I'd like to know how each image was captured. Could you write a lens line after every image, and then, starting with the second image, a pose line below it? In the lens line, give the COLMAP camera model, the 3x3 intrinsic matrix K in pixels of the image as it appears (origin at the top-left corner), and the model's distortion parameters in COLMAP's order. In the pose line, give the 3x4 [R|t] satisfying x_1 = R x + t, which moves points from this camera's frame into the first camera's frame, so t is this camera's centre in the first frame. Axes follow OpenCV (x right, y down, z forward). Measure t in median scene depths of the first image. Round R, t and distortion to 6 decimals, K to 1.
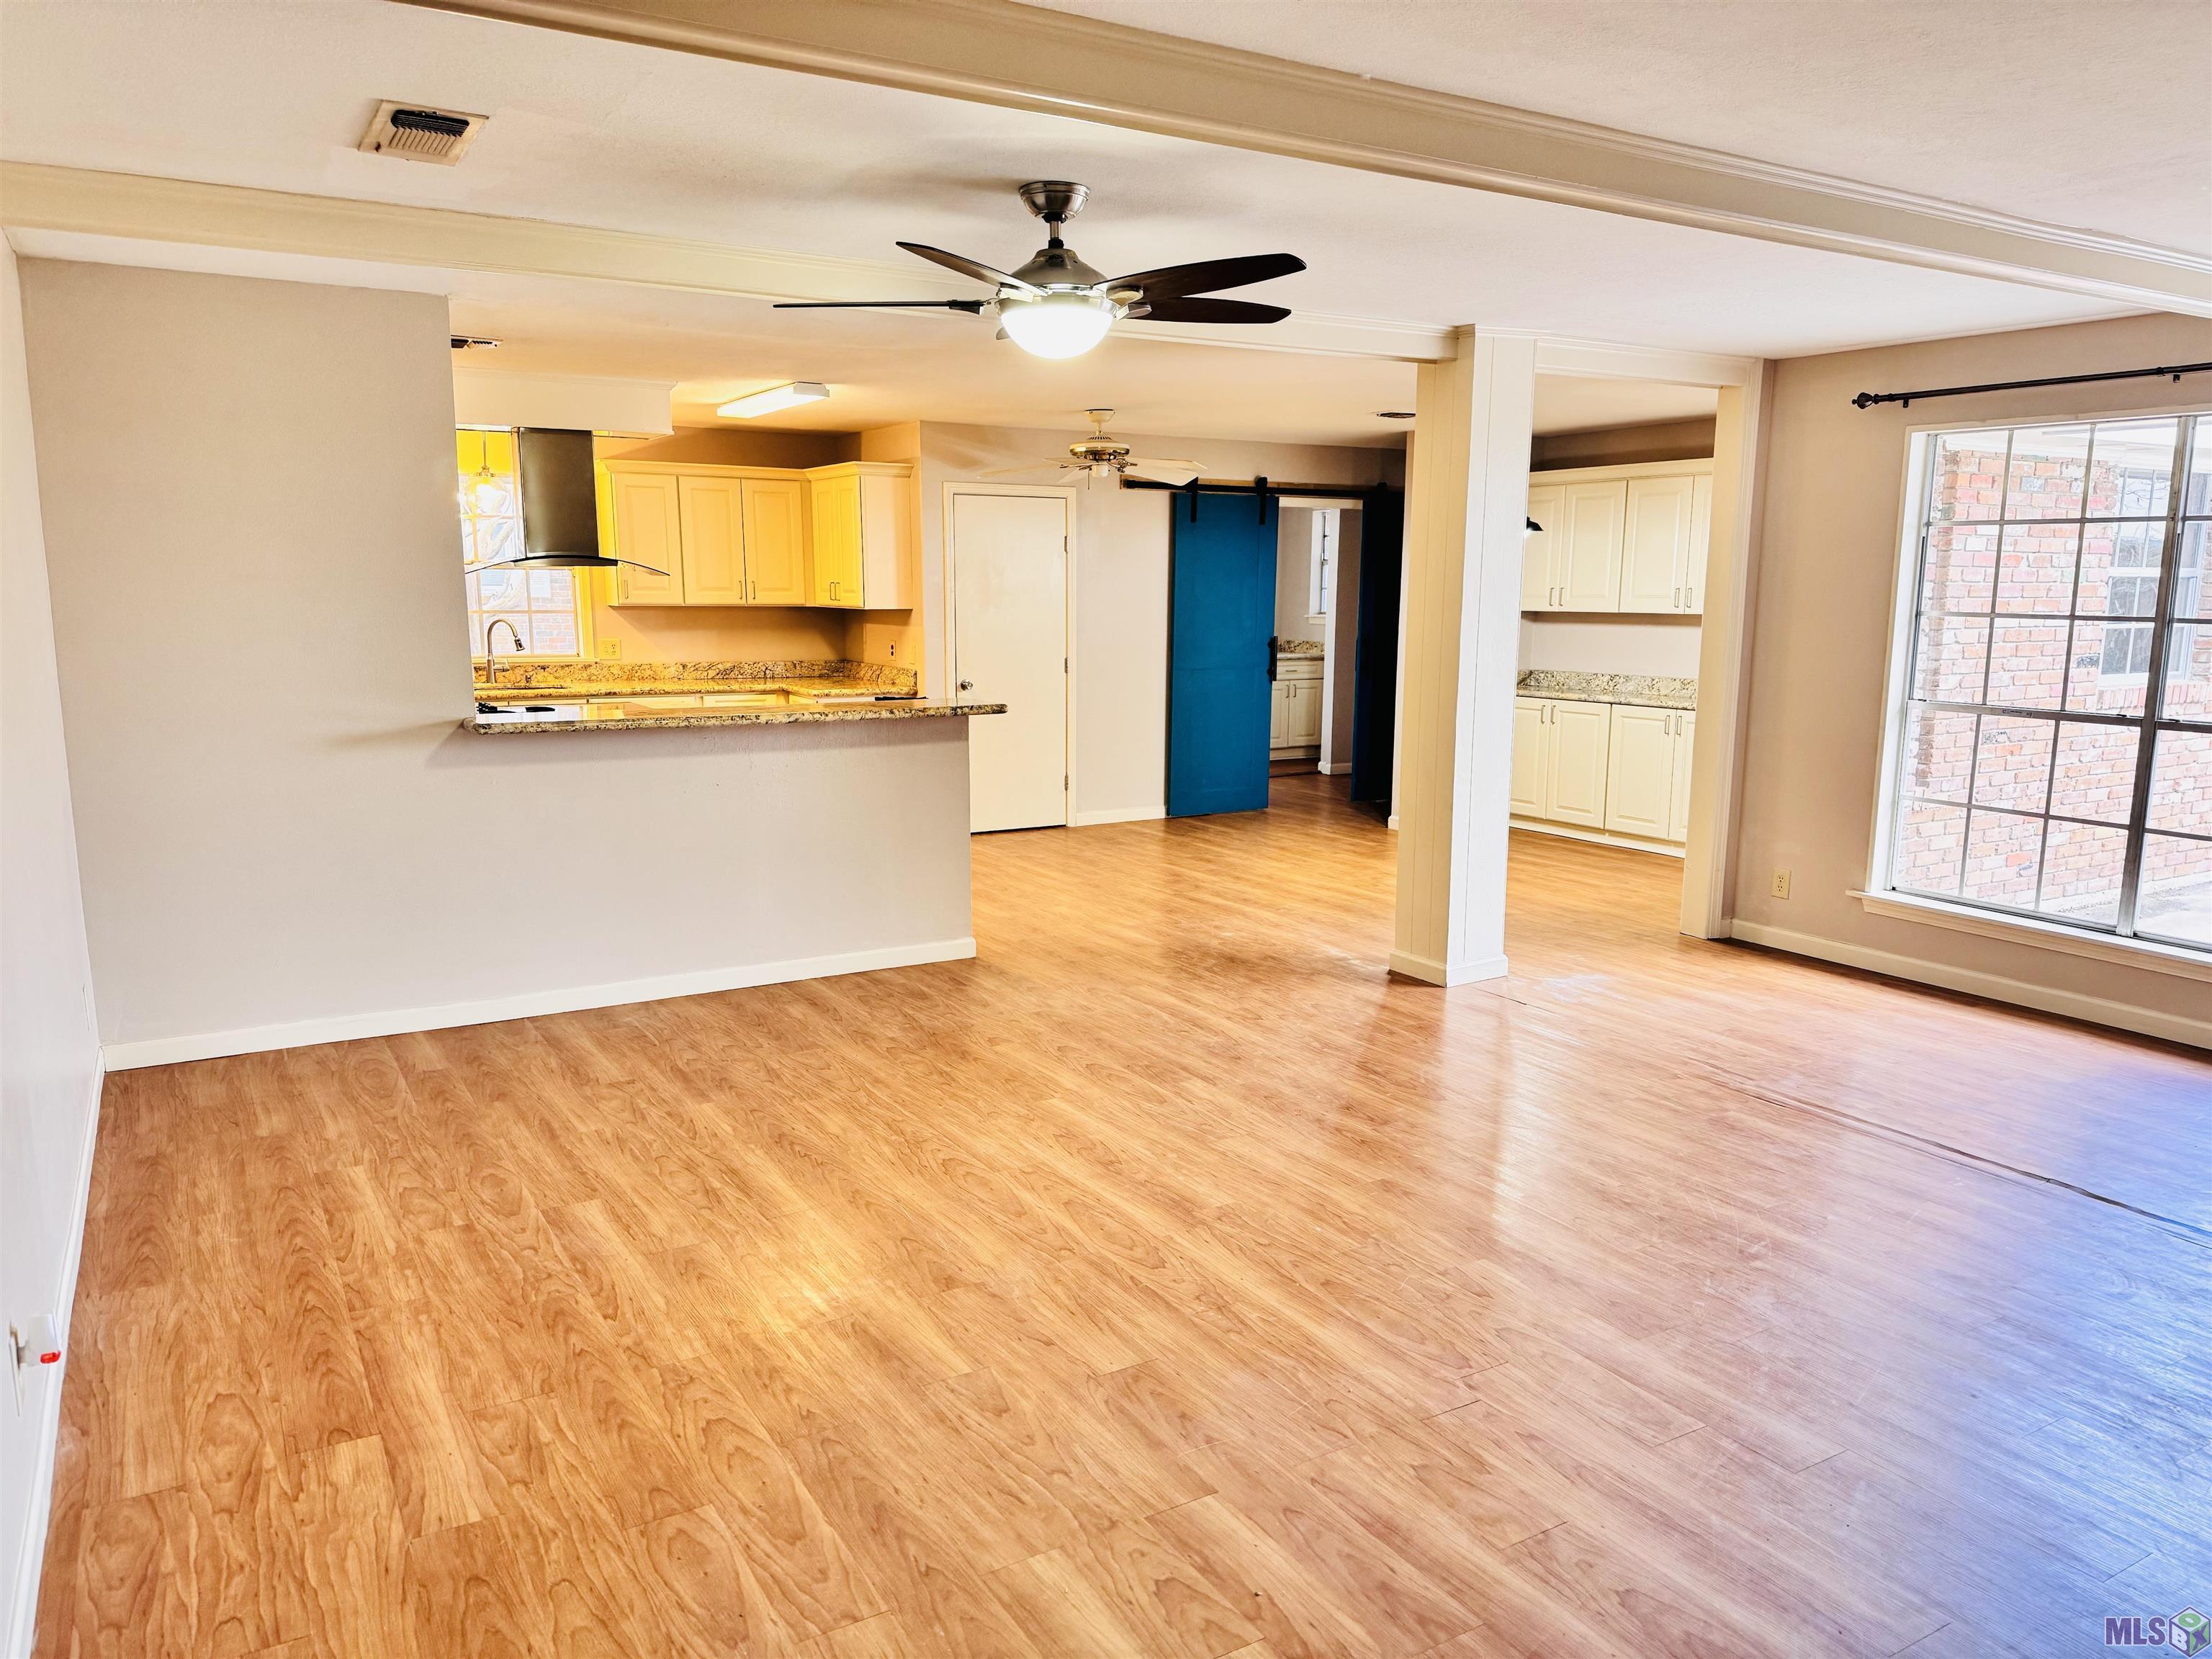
lens RADIAL K [[1539.2, 0, 1100.9], [0, 1539.2, 821.0], [0, 0, 1]] dist [0.119635, -0.167596]
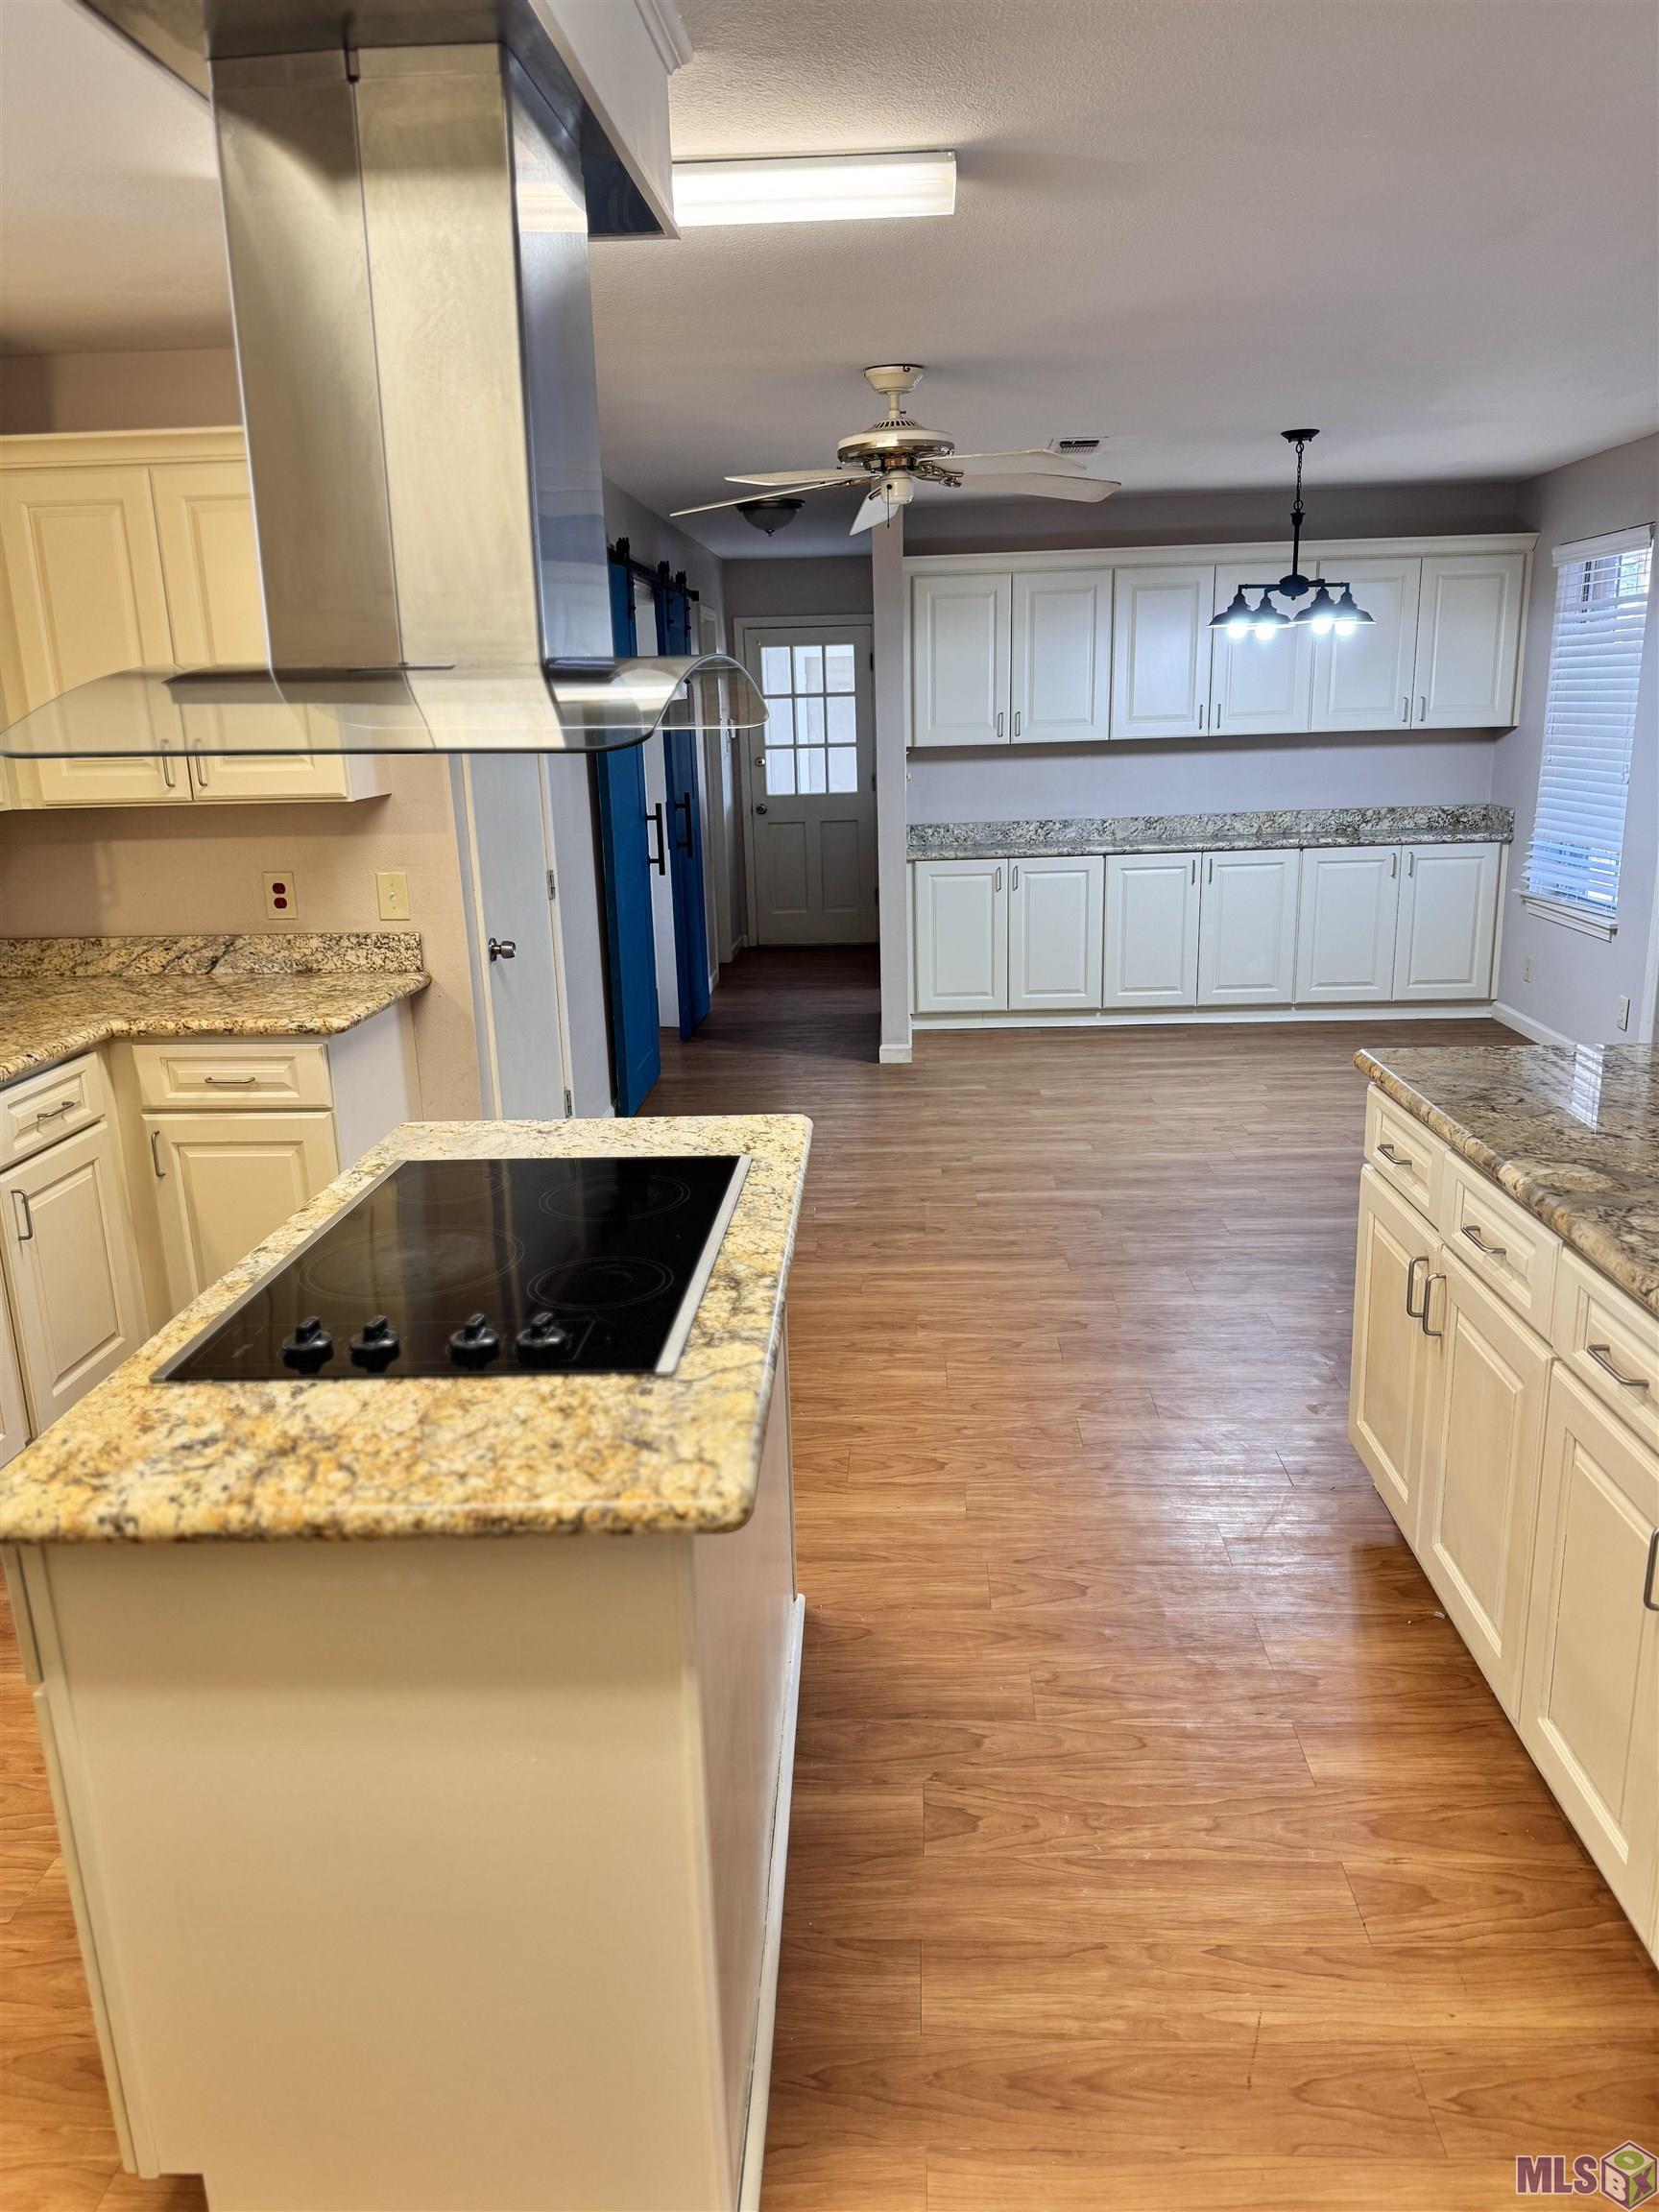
lens RADIAL K [[1536.9, 0, 831.3], [0, 1536.9, 1102.0], [0, 0, 1]] dist [0.207140, -0.435734]
pose [[0.547876, -0.228883, 0.804640, -0.413302], [0.162028, 0.972663, 0.166353, -0.102578], [-0.820719, 0.039233, 0.569984, 0.627492]]
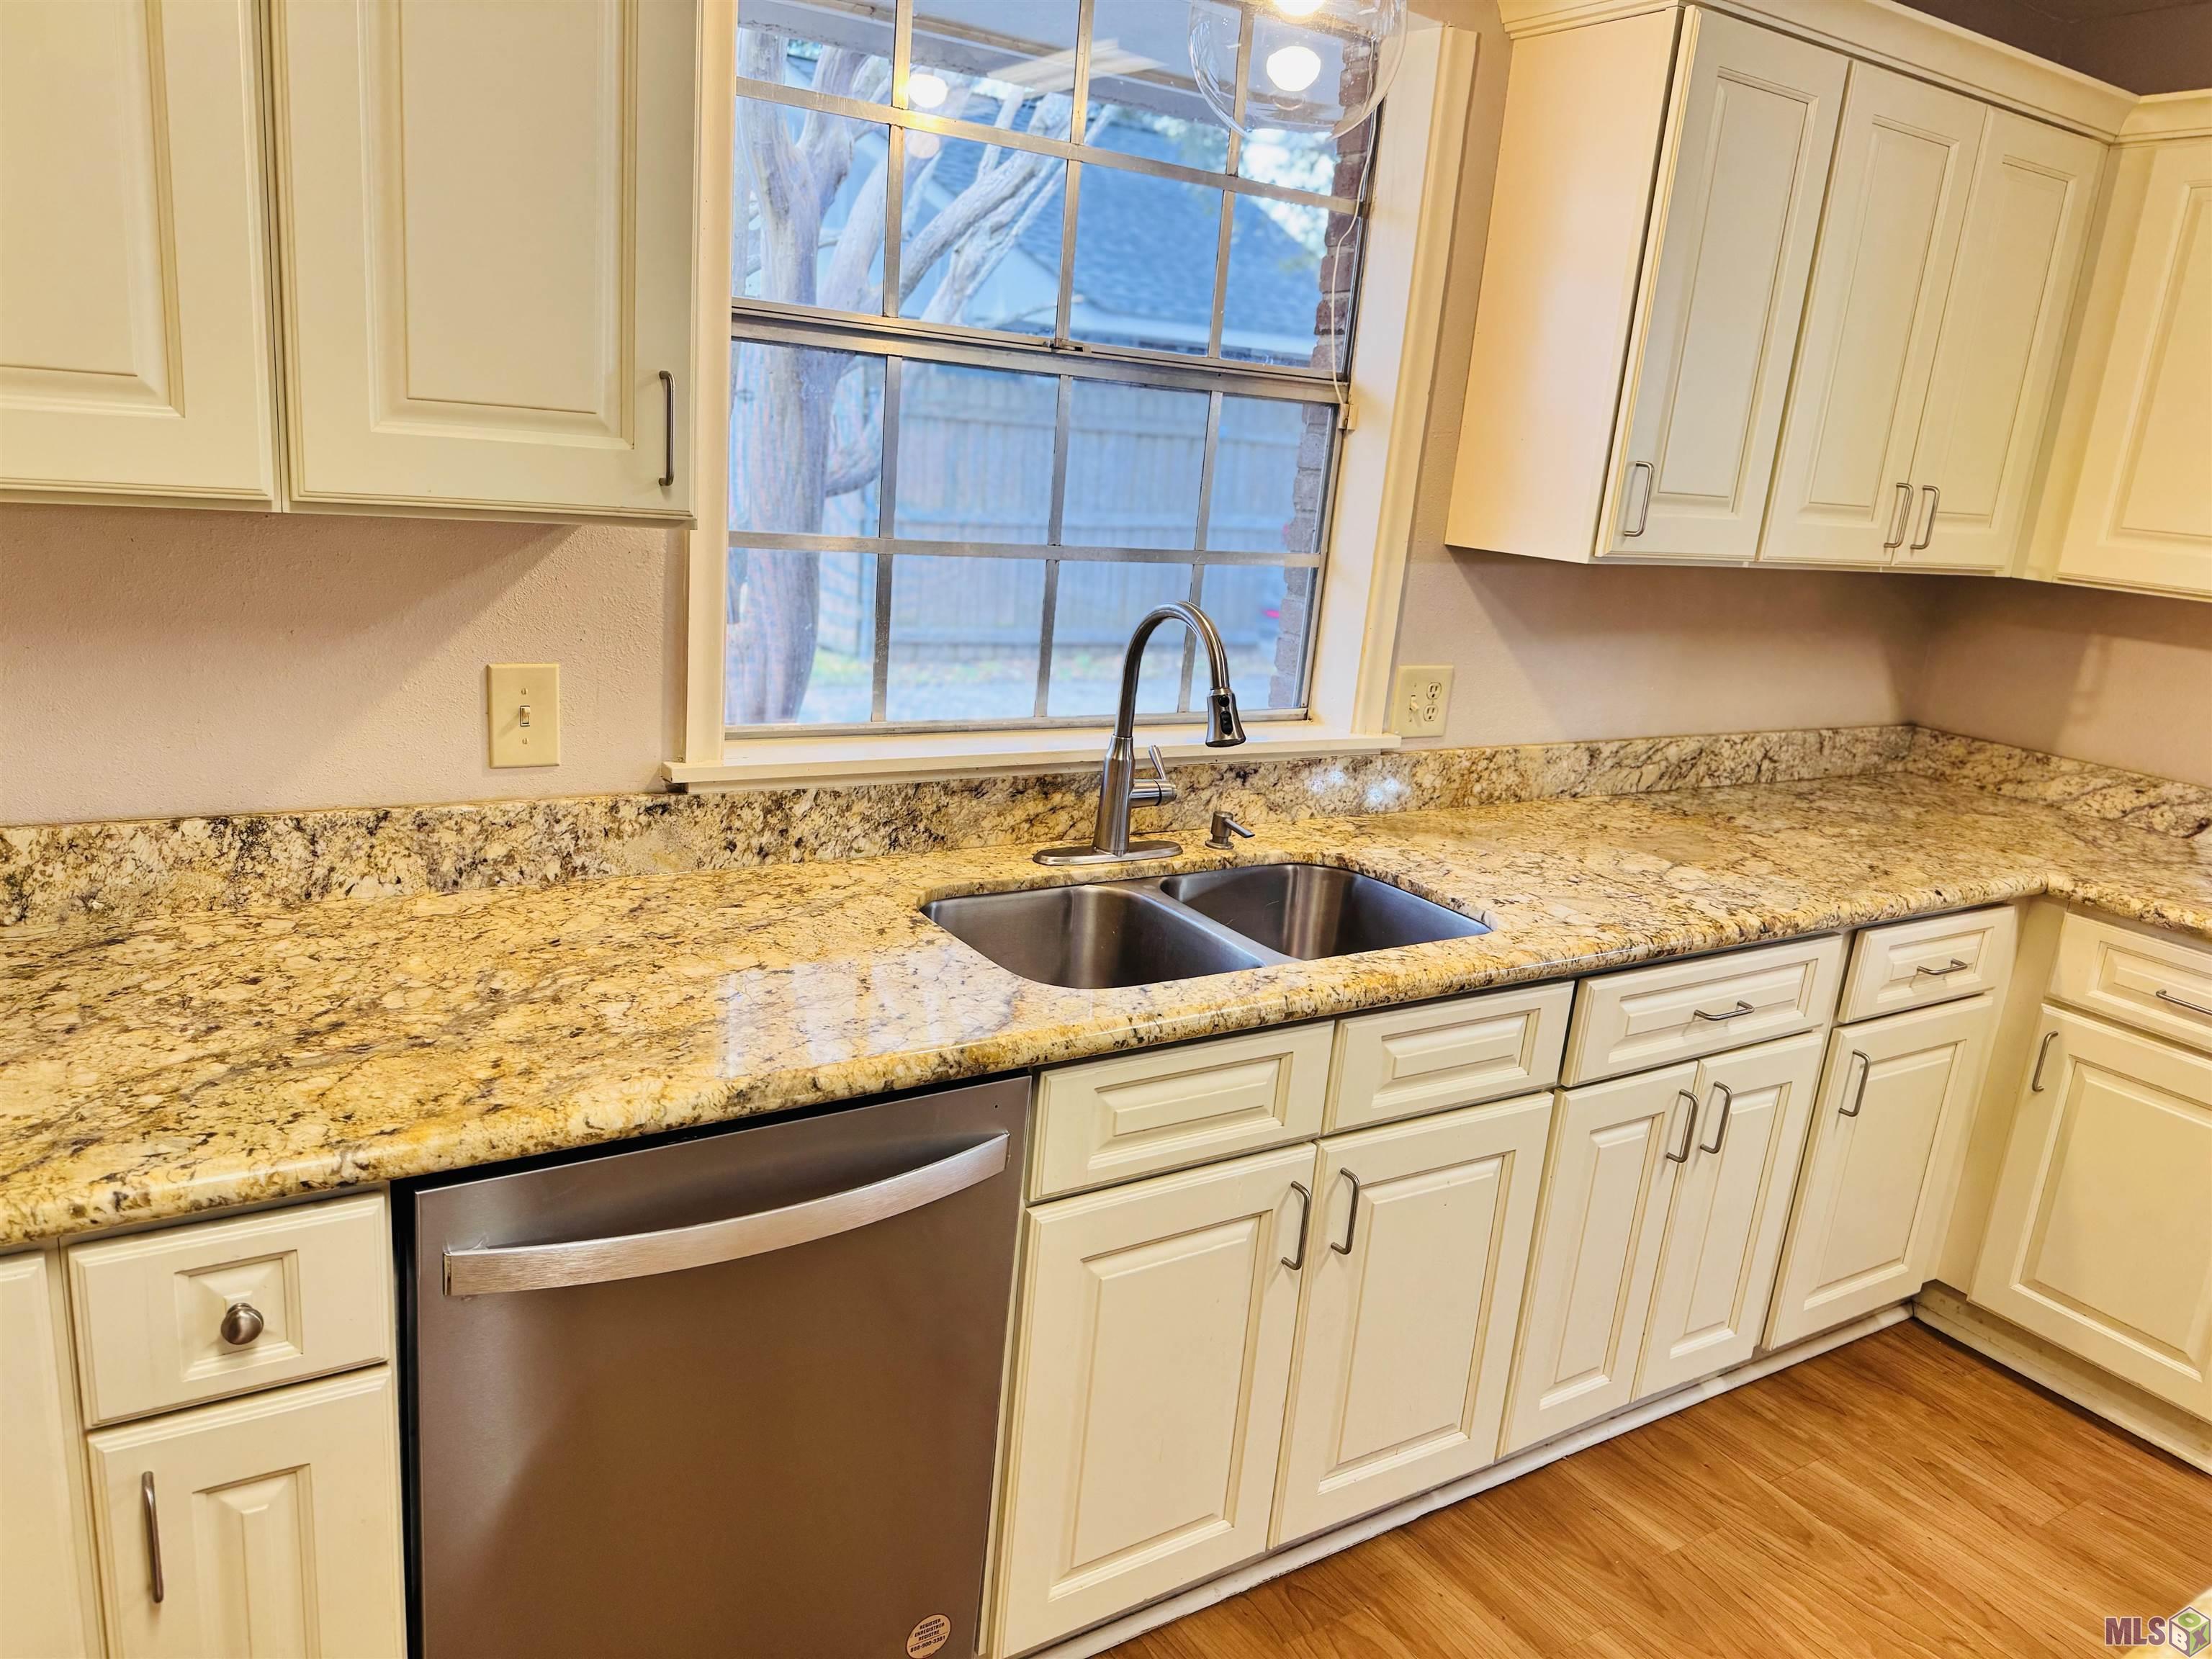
lens RADIAL K [[1539.2, 0, 1100.9], [0, 1539.2, 821.0], [0, 0, 1]] dist [0.119635, -0.167596]
pose [[0.995603, 0.067253, 0.065207, -0.386962], [-0.073073, 0.993128, 0.091416, -0.109043], [-0.058611, -0.095779, 0.993676, 0.716084]]
